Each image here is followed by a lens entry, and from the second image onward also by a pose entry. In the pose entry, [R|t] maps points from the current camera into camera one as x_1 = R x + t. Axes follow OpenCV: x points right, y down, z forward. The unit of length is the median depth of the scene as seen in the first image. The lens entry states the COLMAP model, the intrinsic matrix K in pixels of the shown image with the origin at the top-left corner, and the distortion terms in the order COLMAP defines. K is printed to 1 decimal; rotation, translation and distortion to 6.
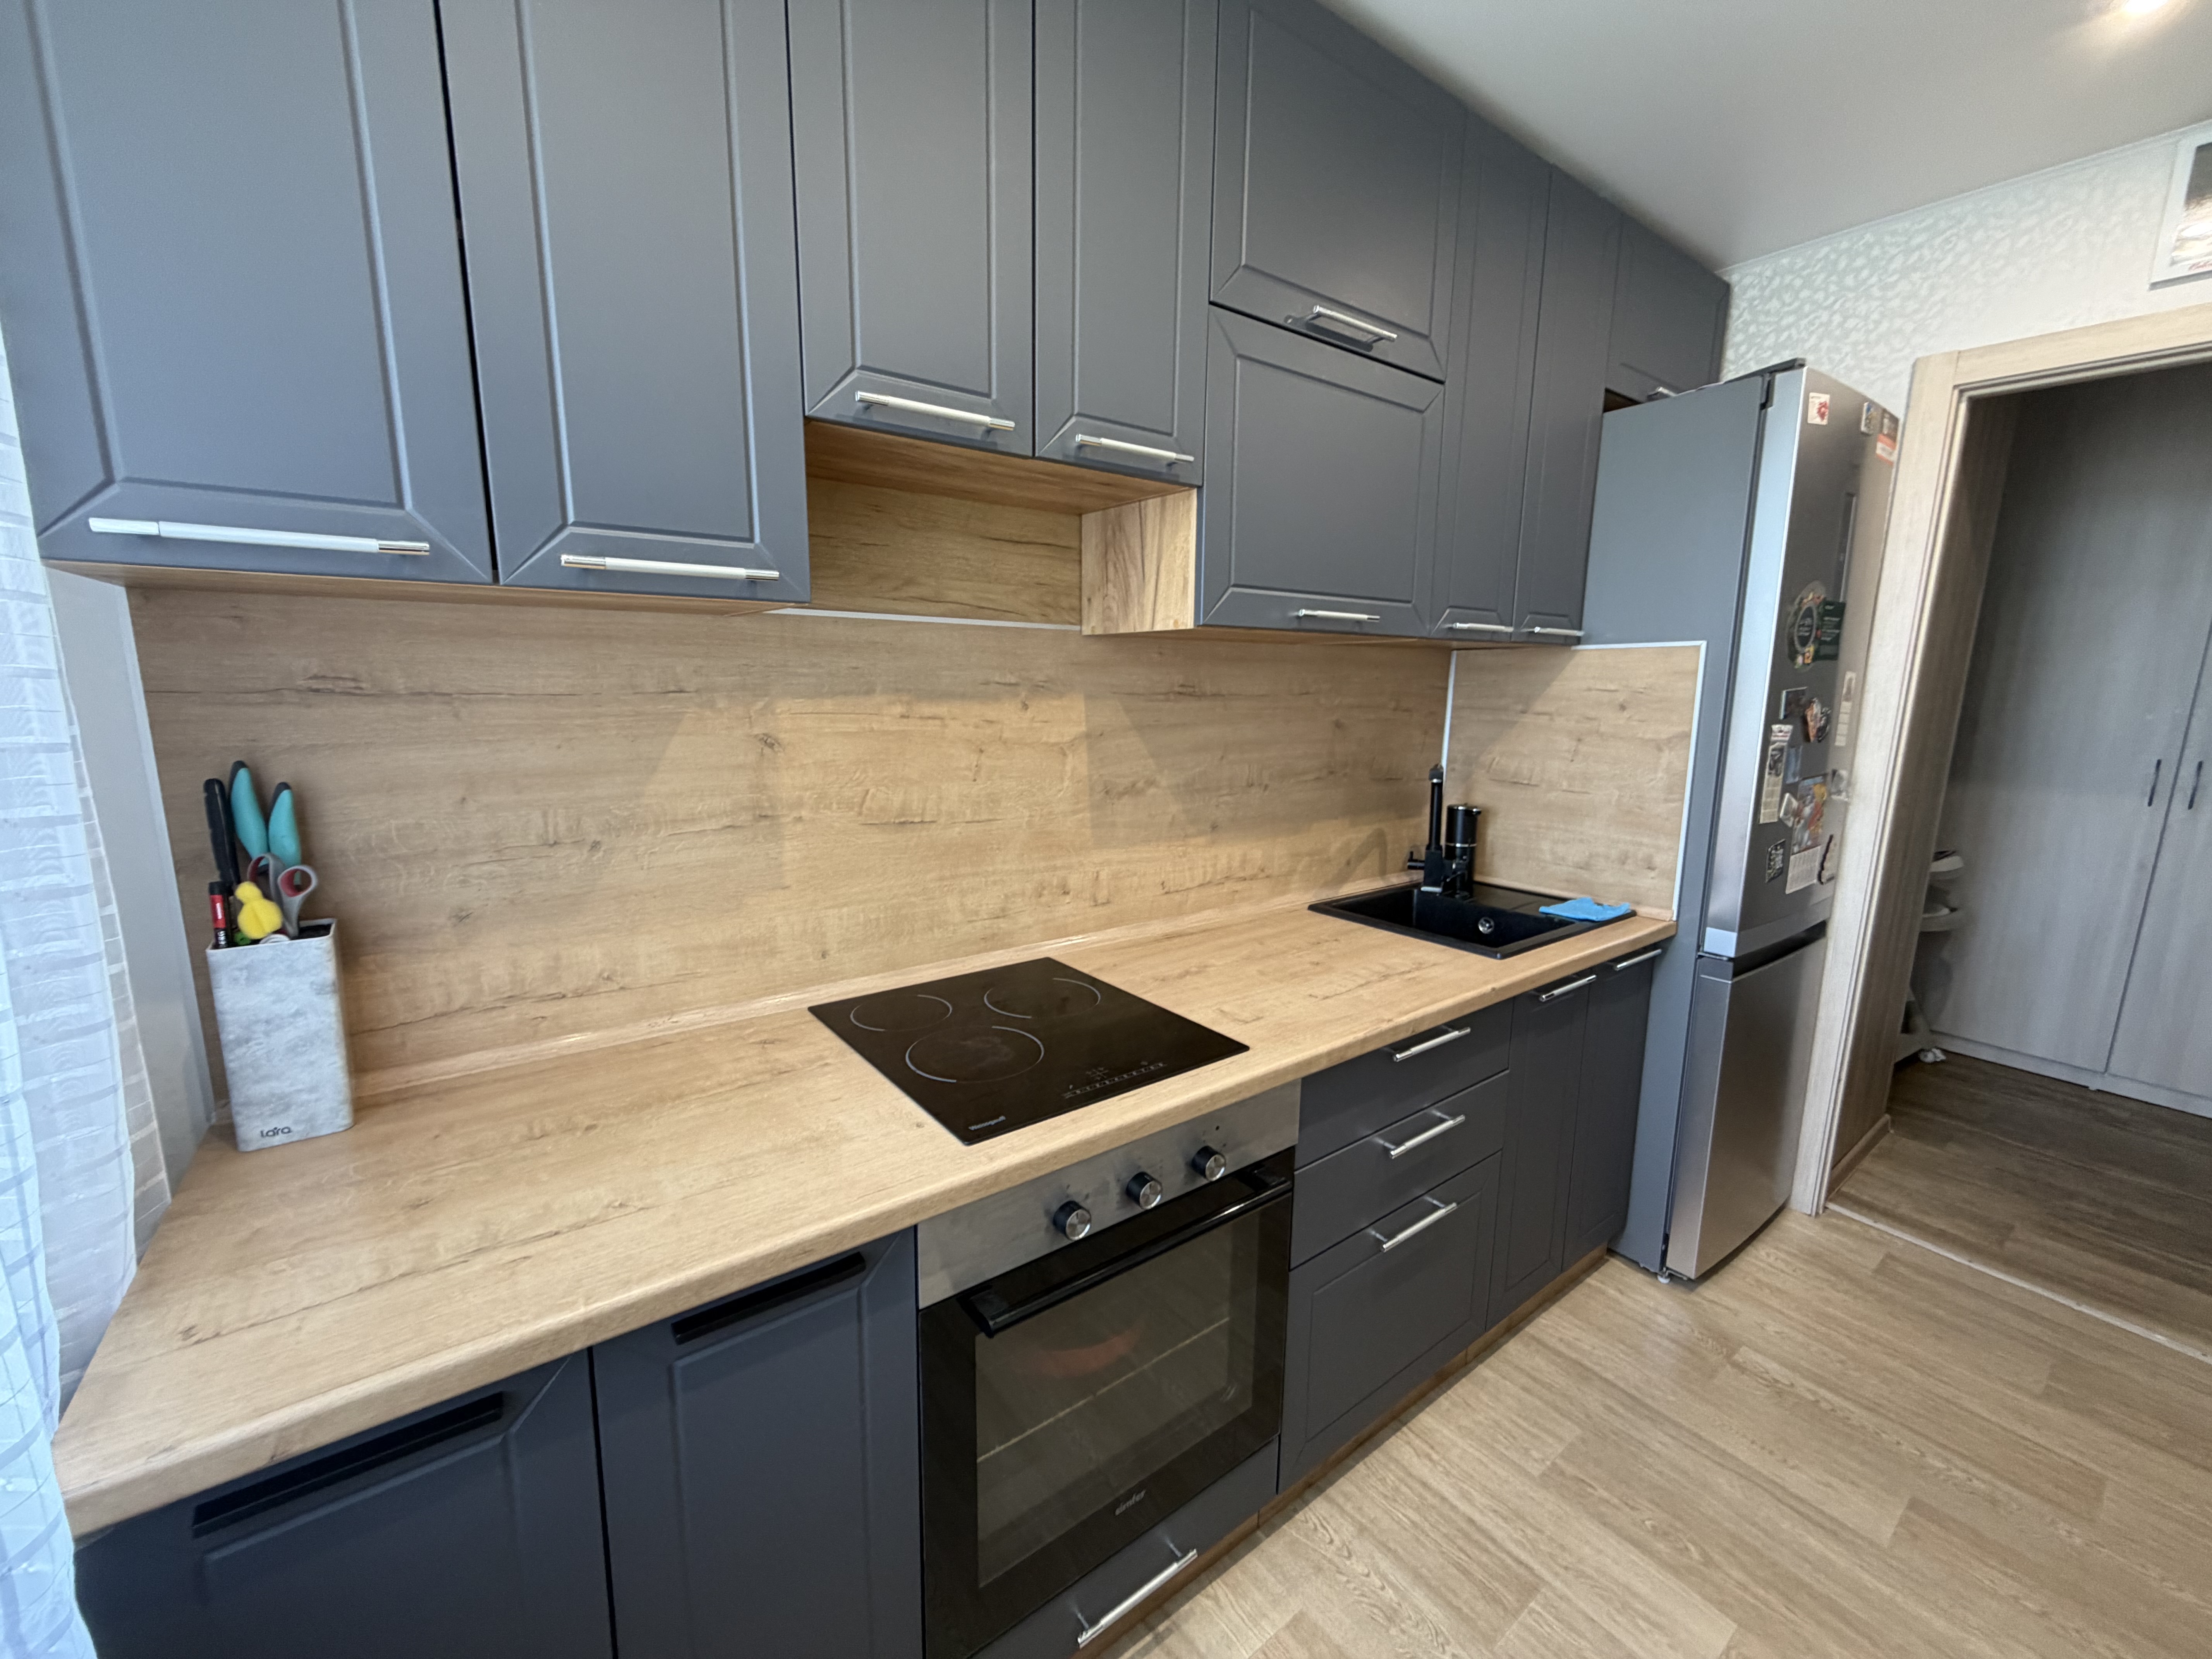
lens RADIAL K [[886.0, 0, 1094.5], [0, 886.0, 830.8], [0, 0, 1]] dist [0.000814, 0.000446]
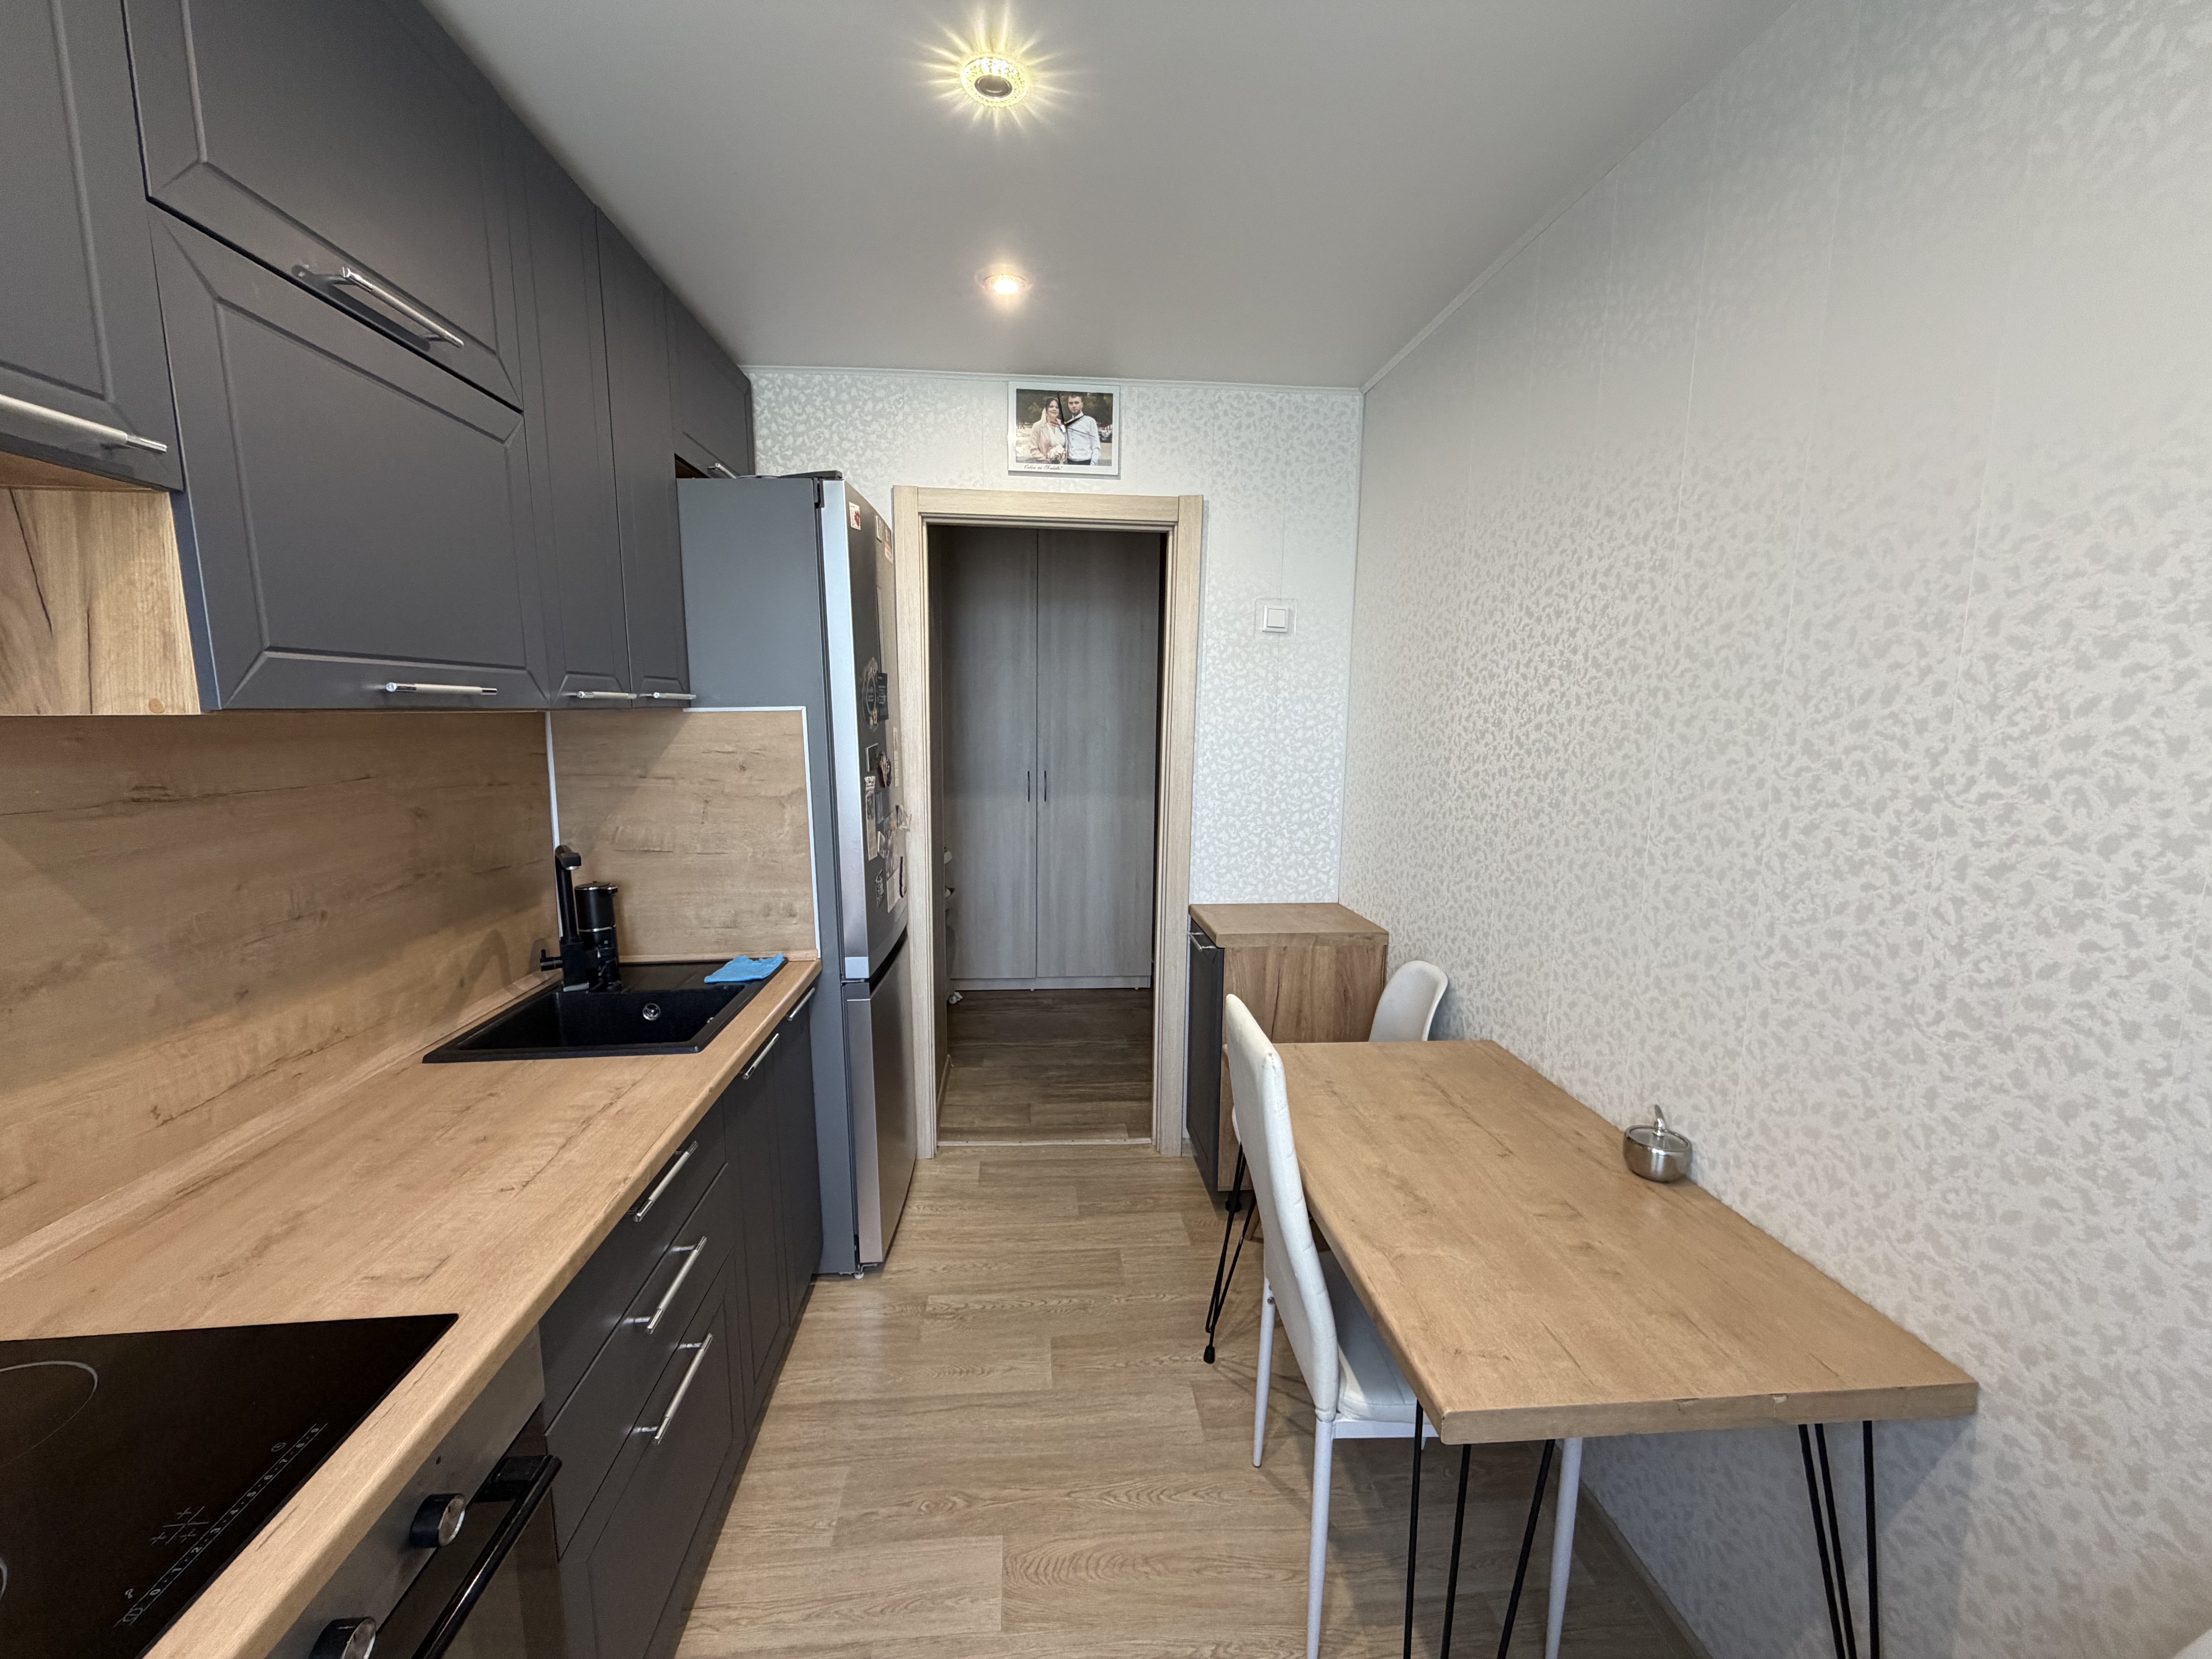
lens RADIAL K [[886.0, 0, 1099.9], [0, 886.0, 832.1], [0, 0, 1]] dist [0.000814, 0.000446]
pose [[0.532937, -0.126826, 0.836597, -0.062456], [0.151449, 0.987035, 0.053155, -0.062360], [-0.832491, 0.098373, 0.545235, 0.103600]]
